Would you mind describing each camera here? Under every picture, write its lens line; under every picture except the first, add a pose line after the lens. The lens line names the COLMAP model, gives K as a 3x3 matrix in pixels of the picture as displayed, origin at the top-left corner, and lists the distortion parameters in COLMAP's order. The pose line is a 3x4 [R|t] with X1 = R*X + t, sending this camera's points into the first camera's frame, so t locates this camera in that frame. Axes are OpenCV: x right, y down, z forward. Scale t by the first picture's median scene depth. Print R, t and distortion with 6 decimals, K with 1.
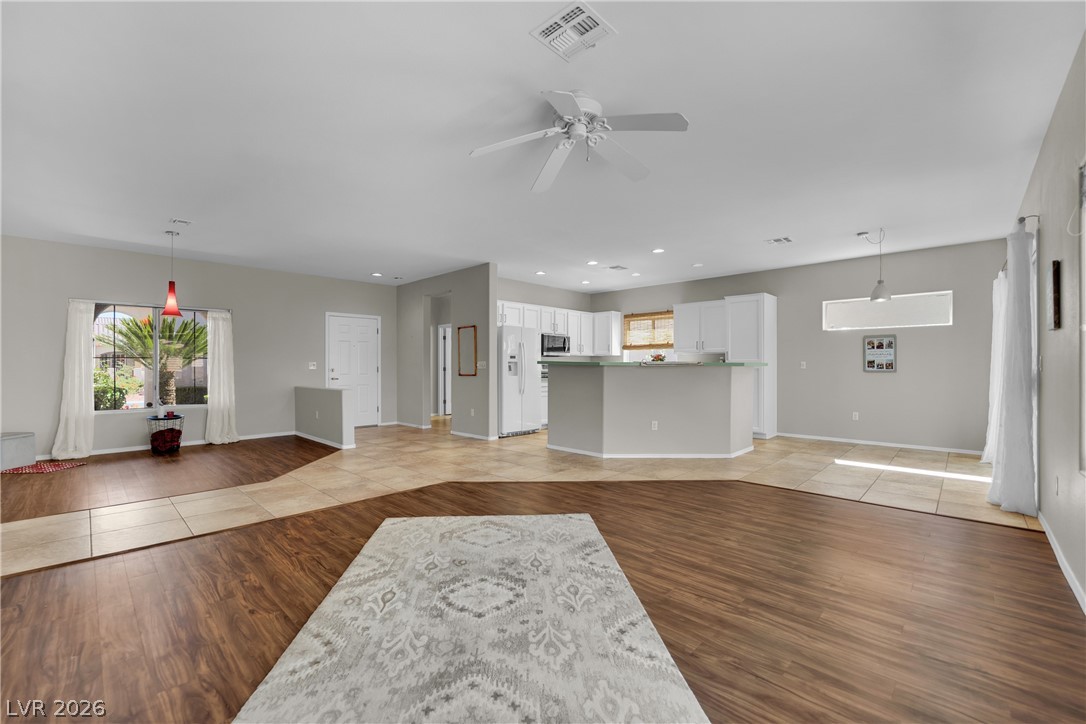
lens RADIAL K [[452.5, 0, 537.9], [0, 452.5, 366.8], [0, 0, 1]] dist [-0.021112, -0.000523]
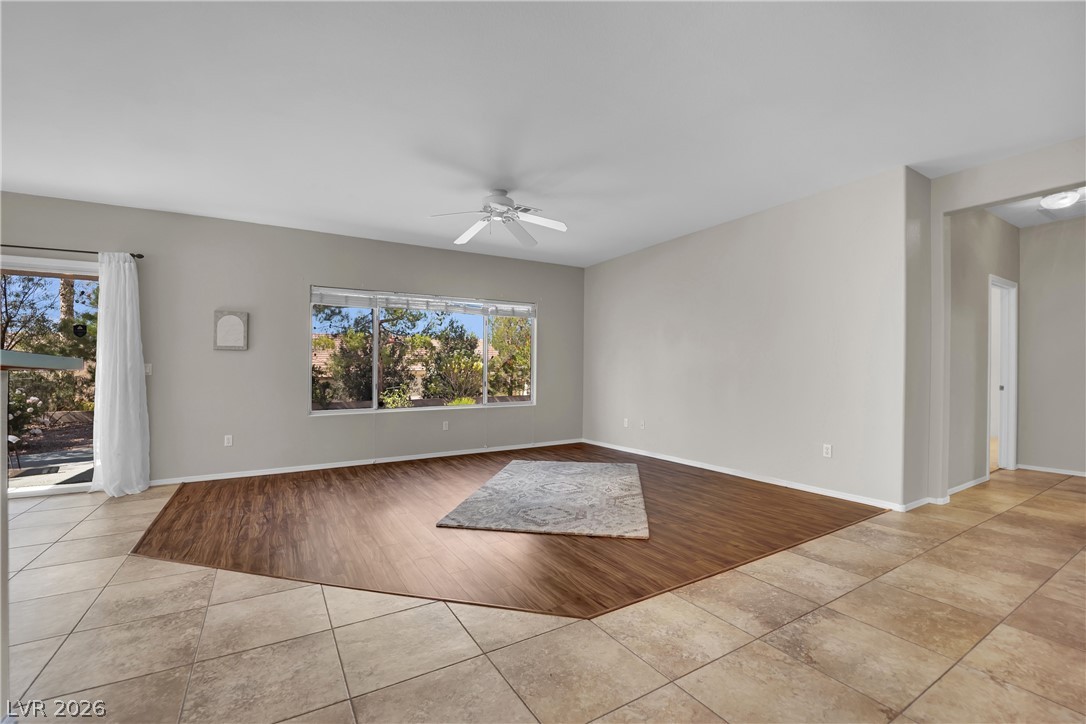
lens RADIAL K [[452.5, 0, 539.0], [0, 452.5, 372.1], [0, 0, 1]] dist [-0.021112, -0.000523]
pose [[-0.966231, 0.002827, 0.257662, -0.194825], [0.004360, 0.999976, 0.005379, 0.000133], [-0.257641, 0.006321, -0.966220, 1.048801]]
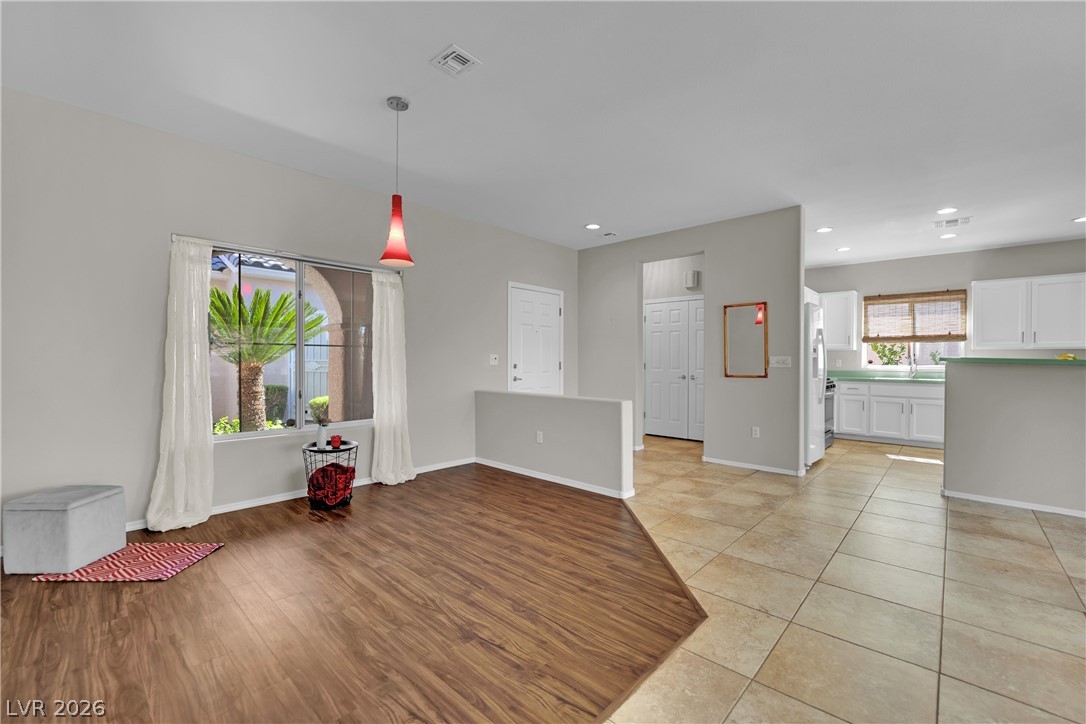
lens RADIAL K [[452.5, 0, 534.5], [0, 452.5, 363.3], [0, 0, 1]] dist [-0.021112, -0.000523]
pose [[0.999753, 0.010994, 0.019322, -0.570011], [-0.011140, 0.999910, 0.007466, -0.002981], [-0.019238, -0.007679, 0.999785, 0.398395]]
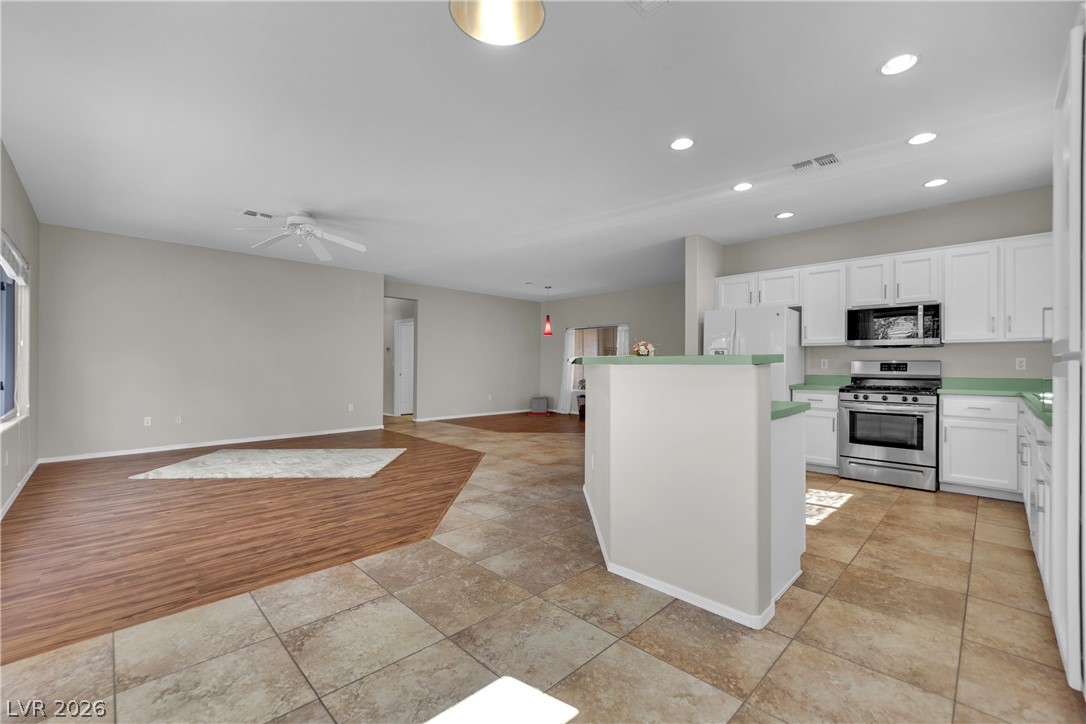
lens RADIAL K [[452.5, 0, 539.3], [0, 452.5, 364.7], [0, 0, 1]] dist [-0.021112, -0.000523]
pose [[-0.023433, -0.000943, -0.999725, 0.791014], [-0.006246, 0.999980, -0.000797, 0.001178], [0.999706, 0.006225, -0.023438, 0.853218]]
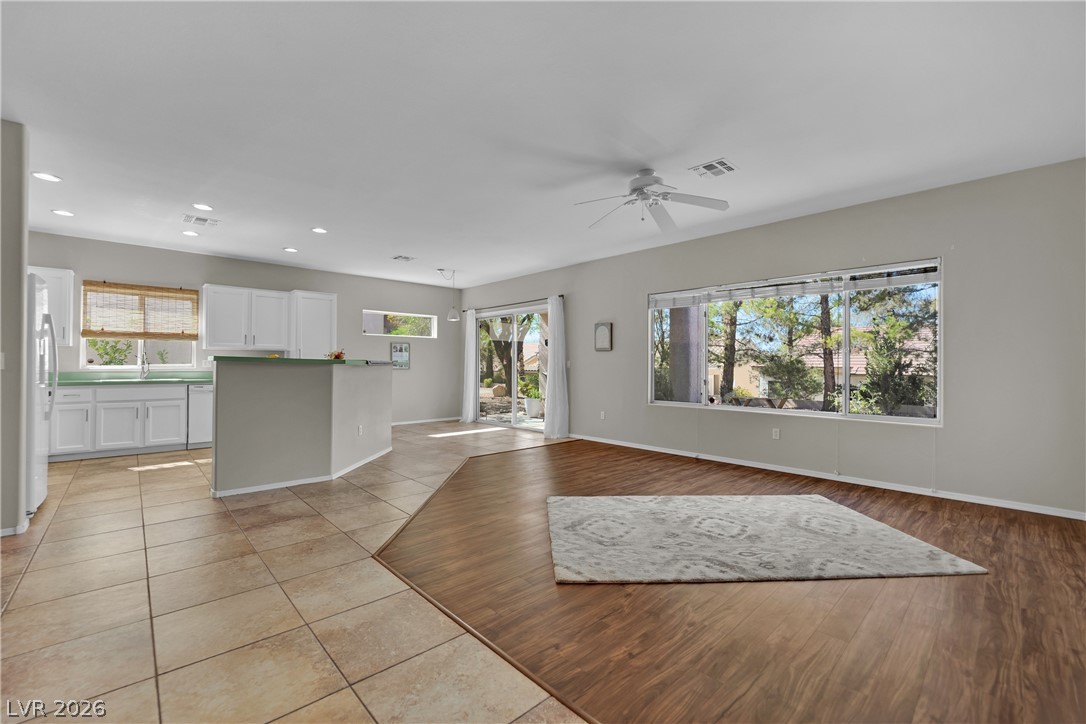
lens RADIAL K [[452.5, 0, 540.0], [0, 452.5, 357.0], [0, 0, 1]] dist [-0.021112, -0.000523]
pose [[0.048071, 0.020711, 0.998629, -0.570356], [-0.001994, 0.999785, -0.020639, 0.001154], [-0.998842, -0.001000, 0.048102, 0.540602]]
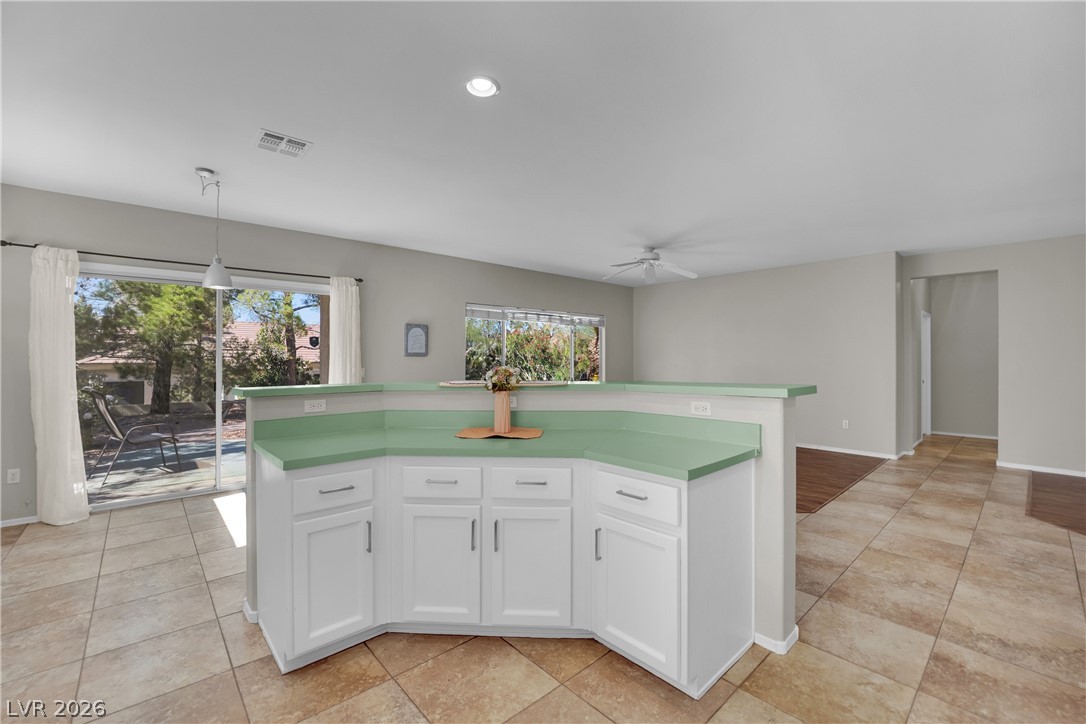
lens RADIAL K [[452.5, 0, 537.3], [0, 452.5, 352.8], [0, 0, 1]] dist [-0.021112, -0.000523]
pose [[-0.997932, 0.002158, 0.064250, 0.198147], [0.001680, 0.999971, -0.007487, -0.036388], [-0.064264, -0.007364, -0.997906, 1.371331]]
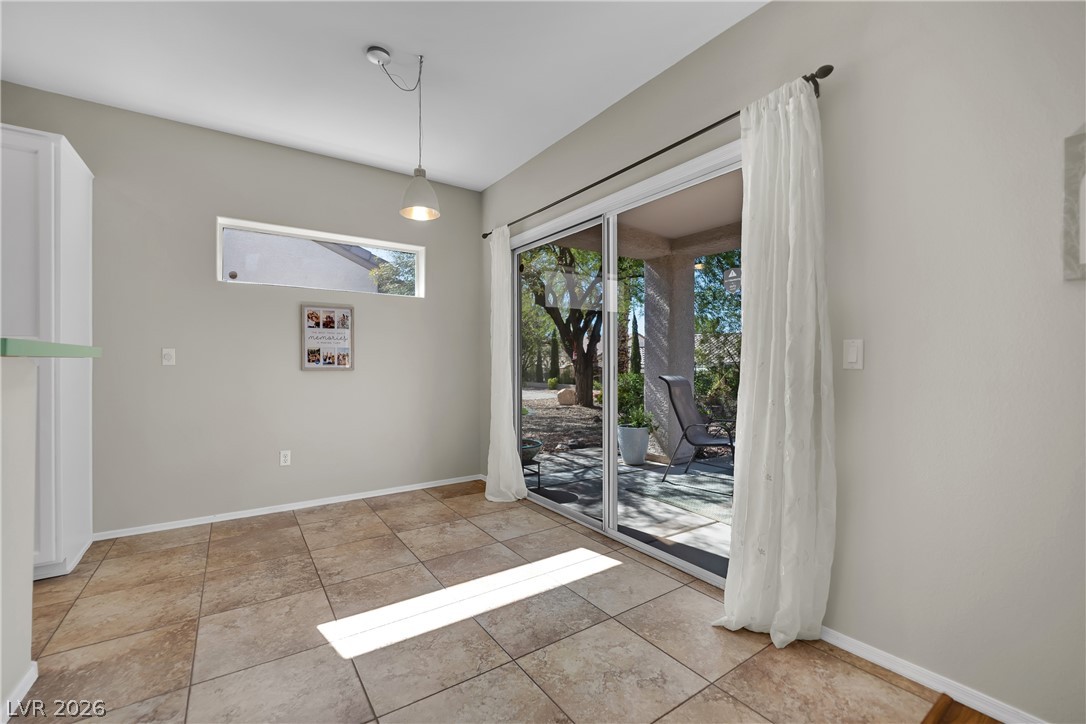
lens RADIAL K [[452.5, 0, 544.1], [0, 452.5, 356.4], [0, 0, 1]] dist [-0.021112, -0.000523]
pose [[0.186781, 0.013065, 0.982315, 0.282561], [-0.002179, 0.999915, -0.012885, 0.001092], [-0.982399, 0.000266, 0.186793, 0.659152]]
